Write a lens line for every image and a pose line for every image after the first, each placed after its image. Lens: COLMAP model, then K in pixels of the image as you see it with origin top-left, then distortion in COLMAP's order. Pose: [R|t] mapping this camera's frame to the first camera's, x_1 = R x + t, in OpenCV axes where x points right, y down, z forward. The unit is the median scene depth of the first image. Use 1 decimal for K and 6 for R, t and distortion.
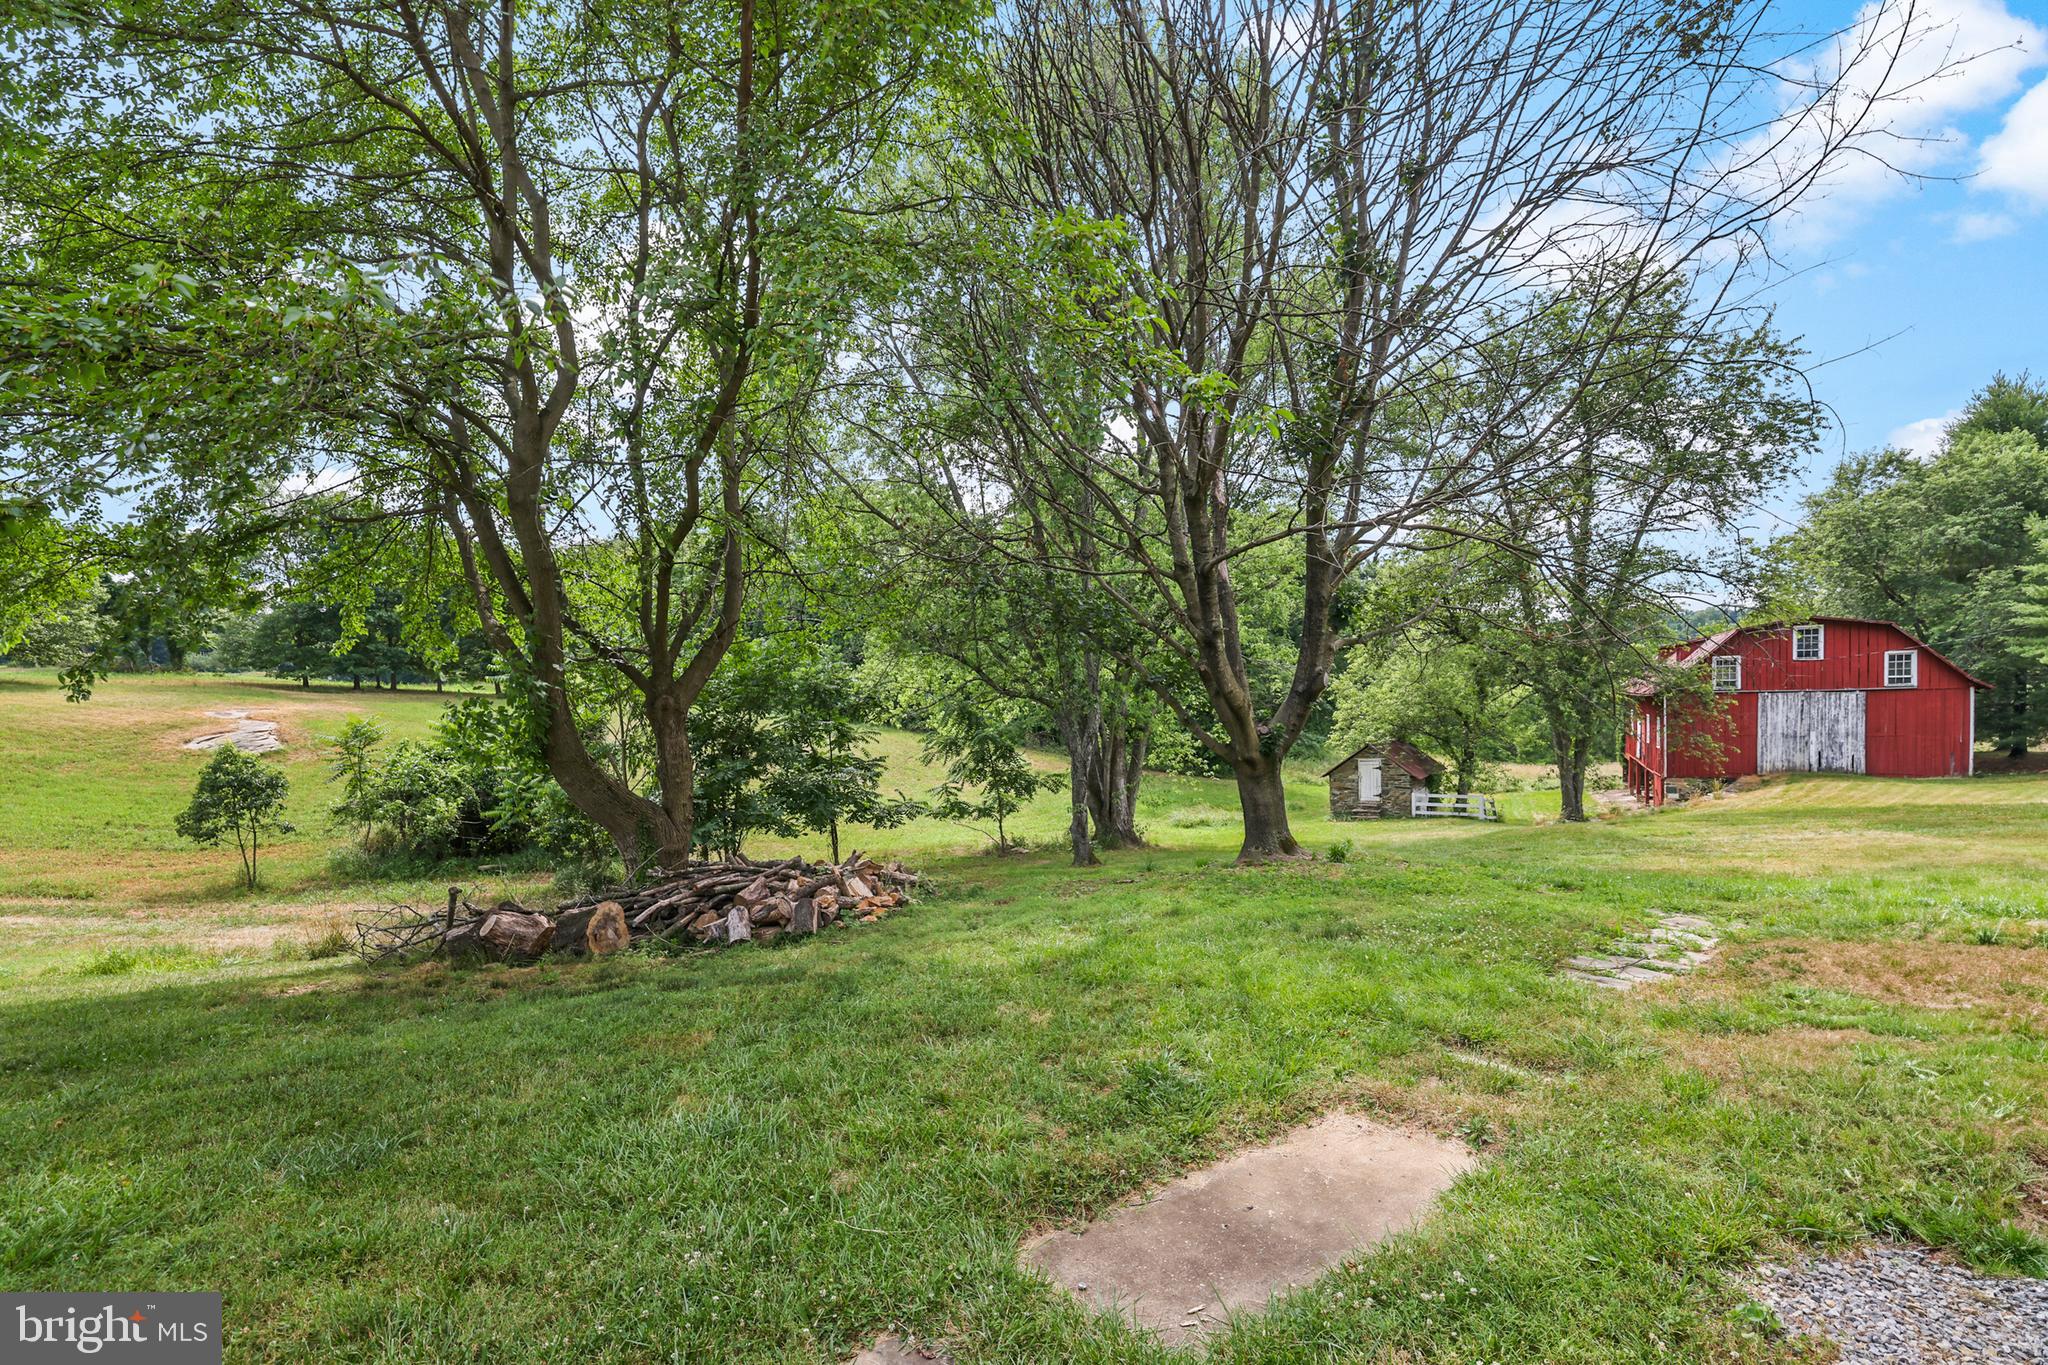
lens RADIAL K [[836.0, 0, 1111.1], [0, 836.0, 739.0], [0, 0, 1]] dist [0.000402, 0.008335]
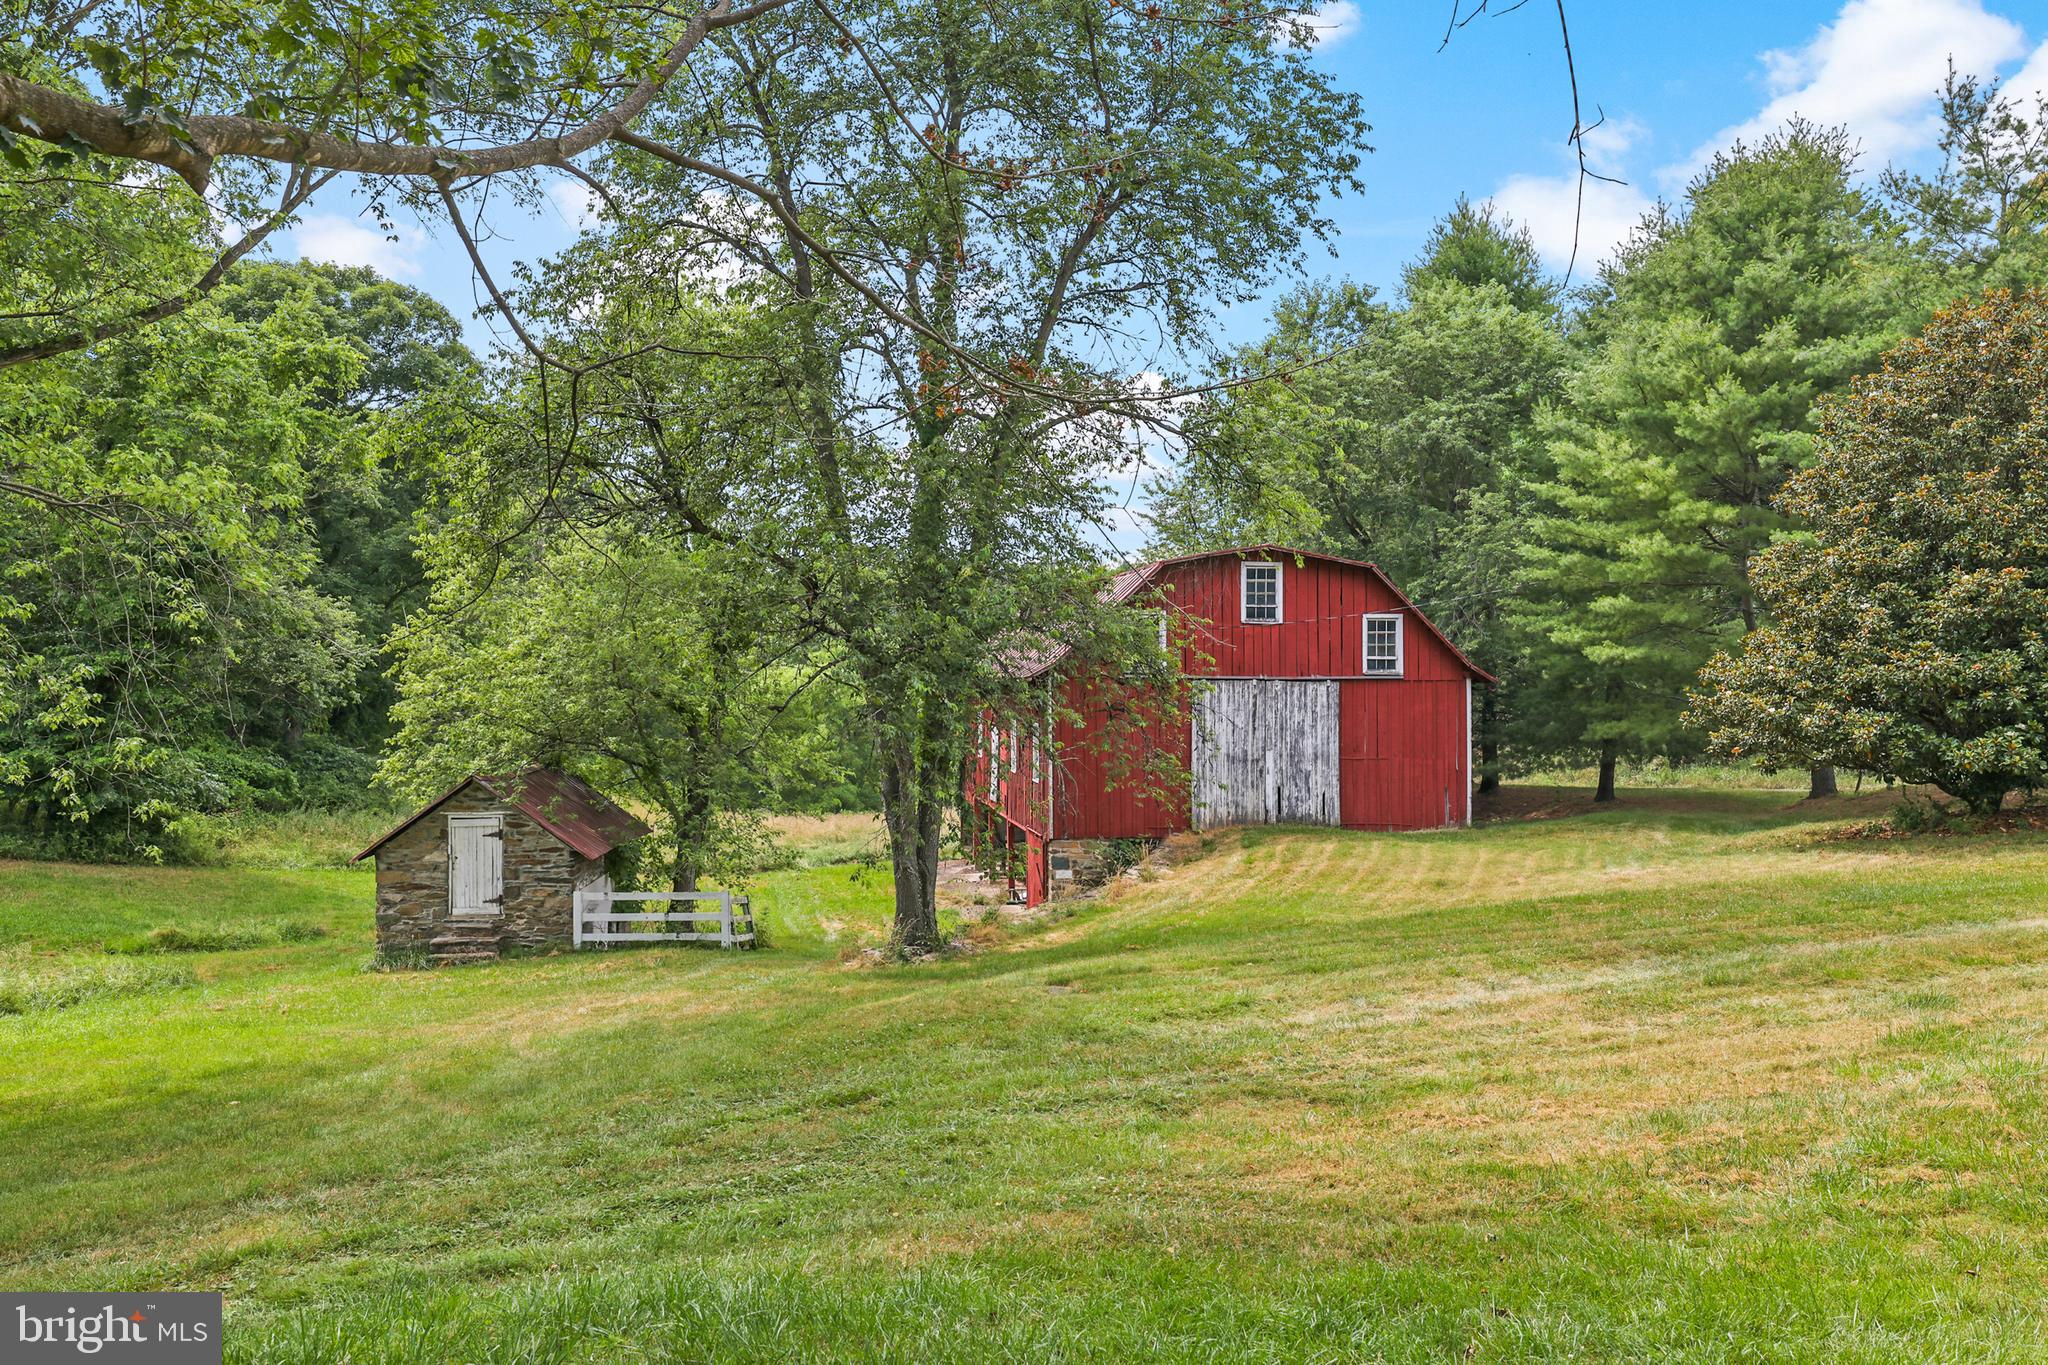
lens RADIAL K [[1764.1, 0, 1024.0], [0, 1764.1, 682.5], [0, 0, 1]] dist [-0.061364, -0.000787]
pose [[0.830852, 0.025701, 0.555900, 0.046804], [0.000536, 0.998896, -0.046983, 0.000447], [-0.556494, 0.039333, 0.829920, 0.117758]]
